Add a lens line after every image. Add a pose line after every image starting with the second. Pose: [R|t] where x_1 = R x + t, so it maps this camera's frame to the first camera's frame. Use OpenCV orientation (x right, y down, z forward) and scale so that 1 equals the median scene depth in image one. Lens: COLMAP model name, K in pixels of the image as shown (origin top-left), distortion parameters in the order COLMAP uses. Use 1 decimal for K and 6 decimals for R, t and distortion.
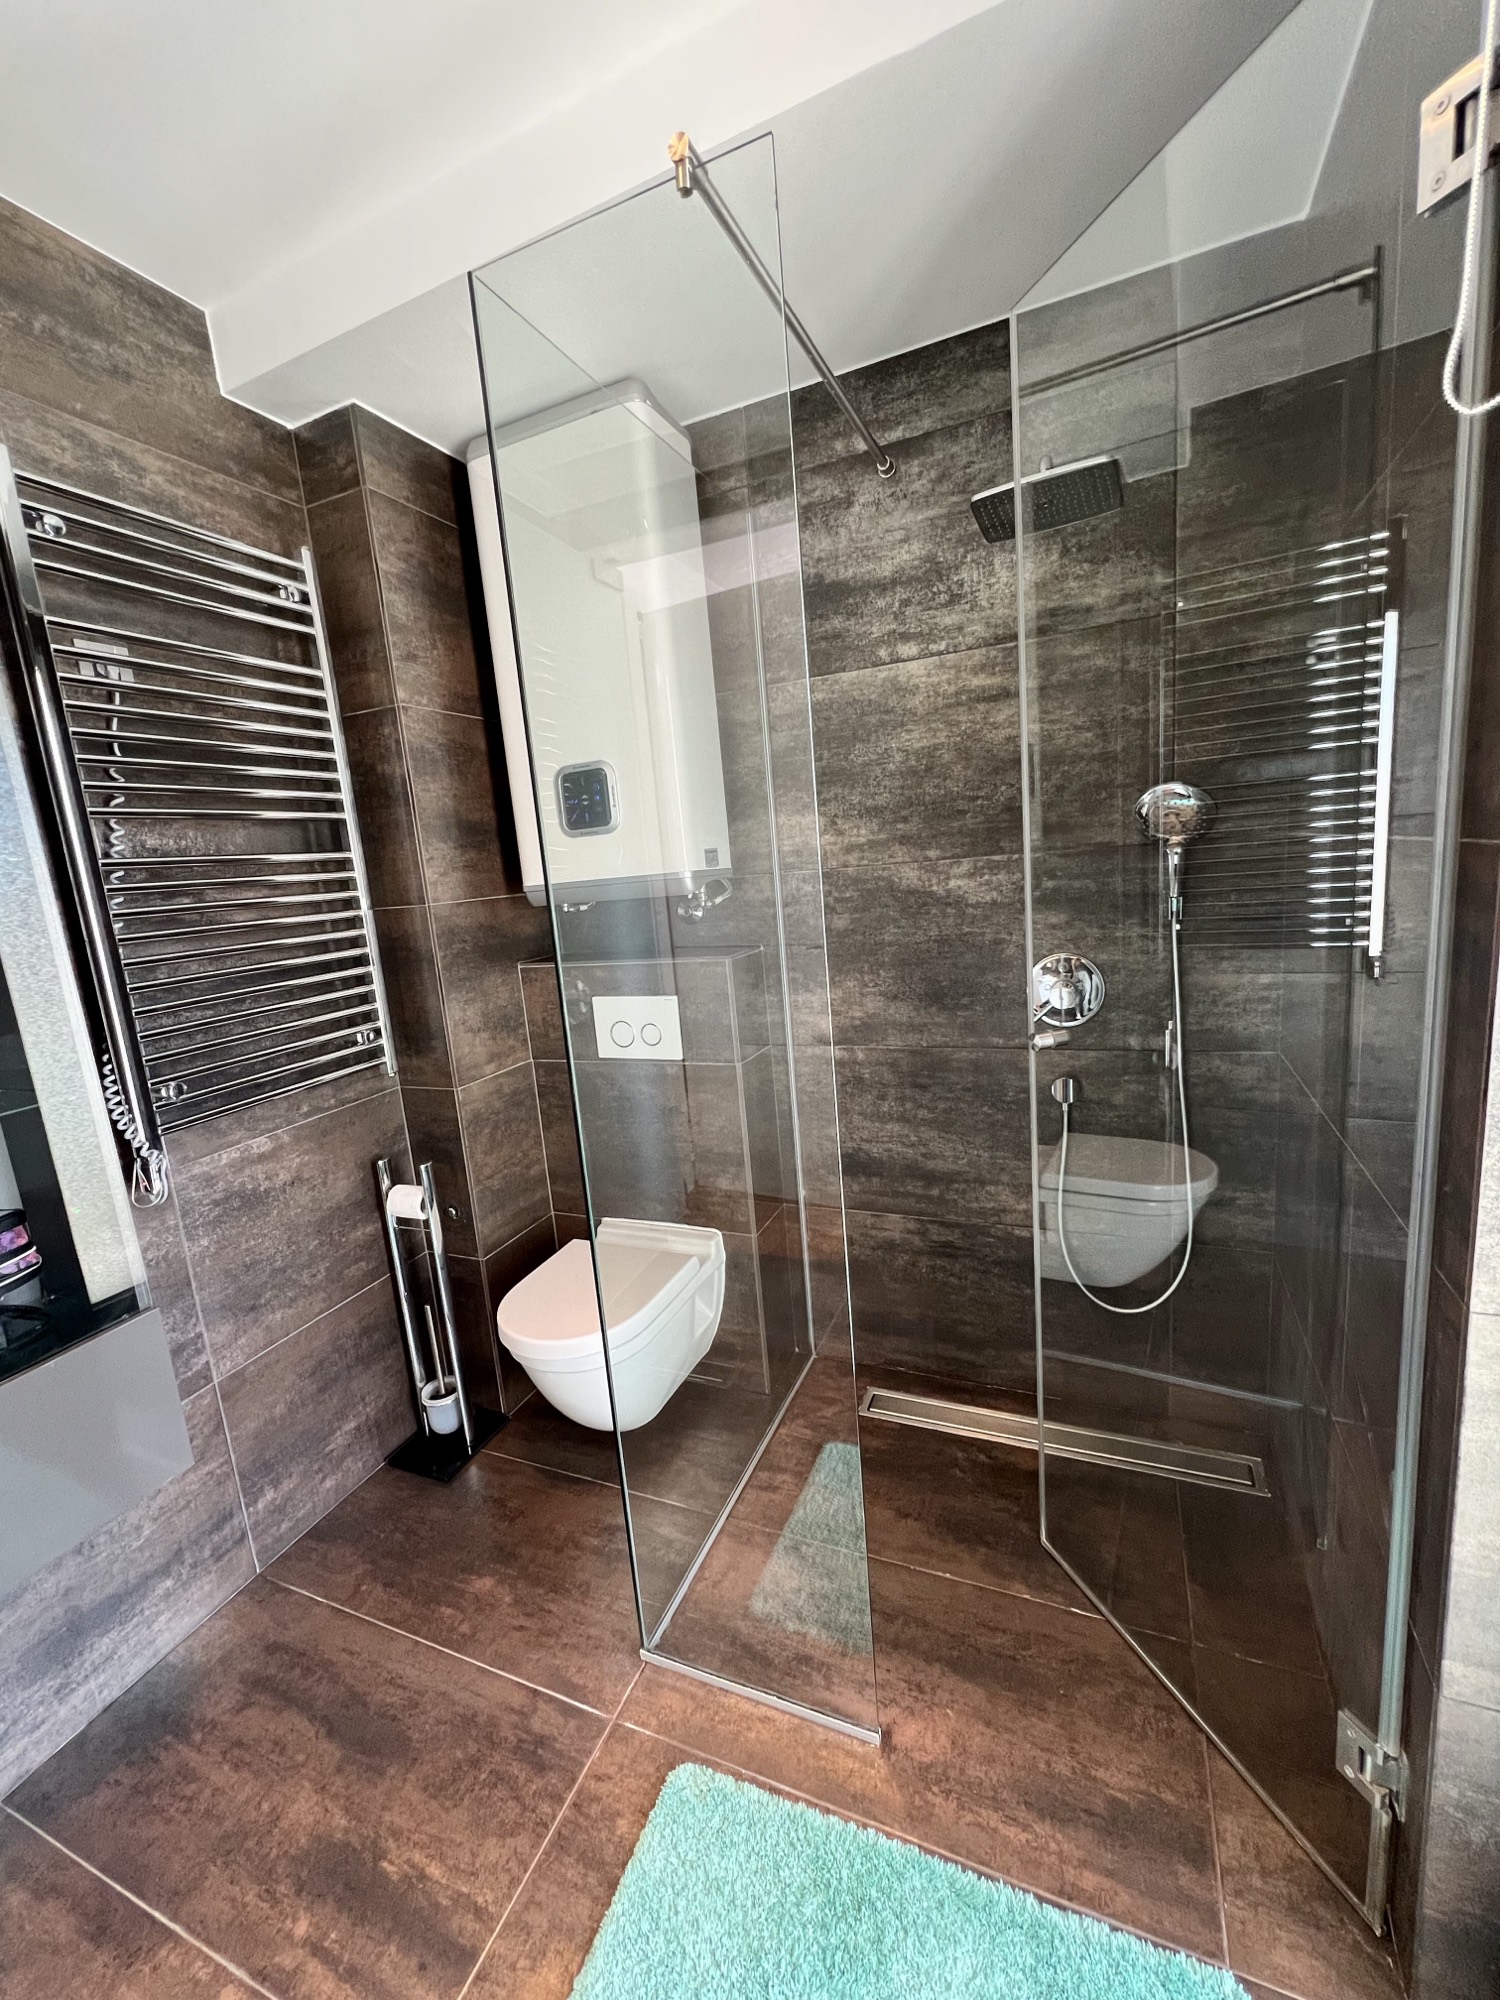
lens RADIAL K [[809.4, 0, 754.5], [0, 809.4, 1013.8], [0, 0, 1]] dist [-0.001349, 0.000021]
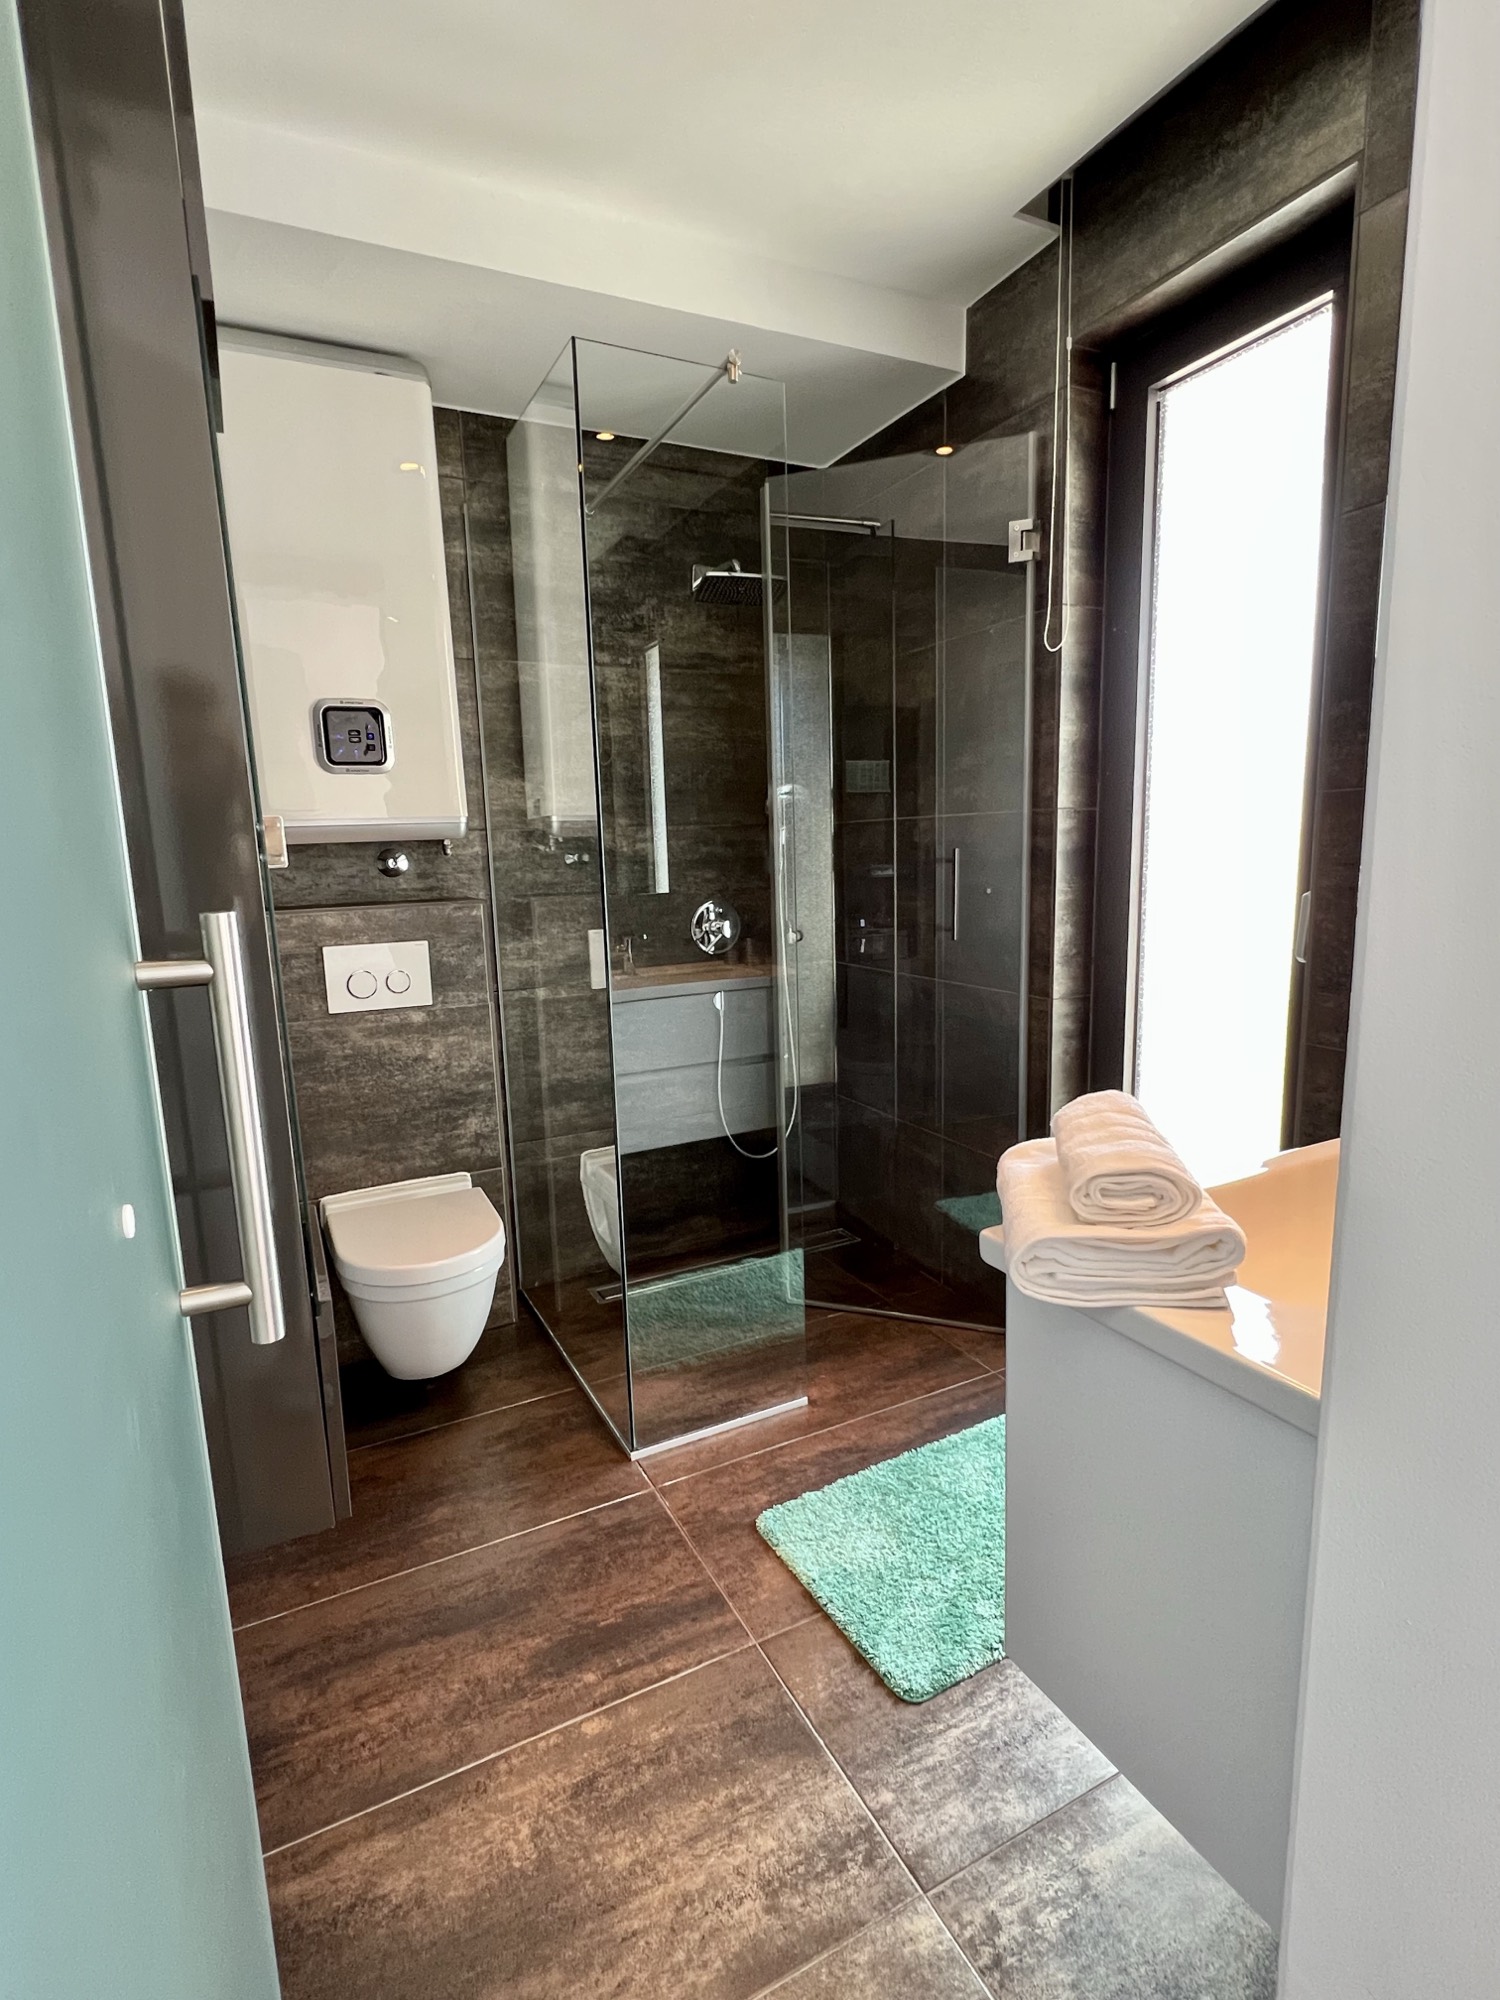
lens RADIAL K [[988.7, 0, 748.2], [0, 988.7, 1016.2], [0, 0, 1]] dist [-0.000771, -0.000026]
pose [[0.637271, -0.065626, 0.767840, -0.800739], [0.112843, 0.993574, -0.008735, 0.128522], [-0.762333, 0.092212, 0.640582, -0.091099]]
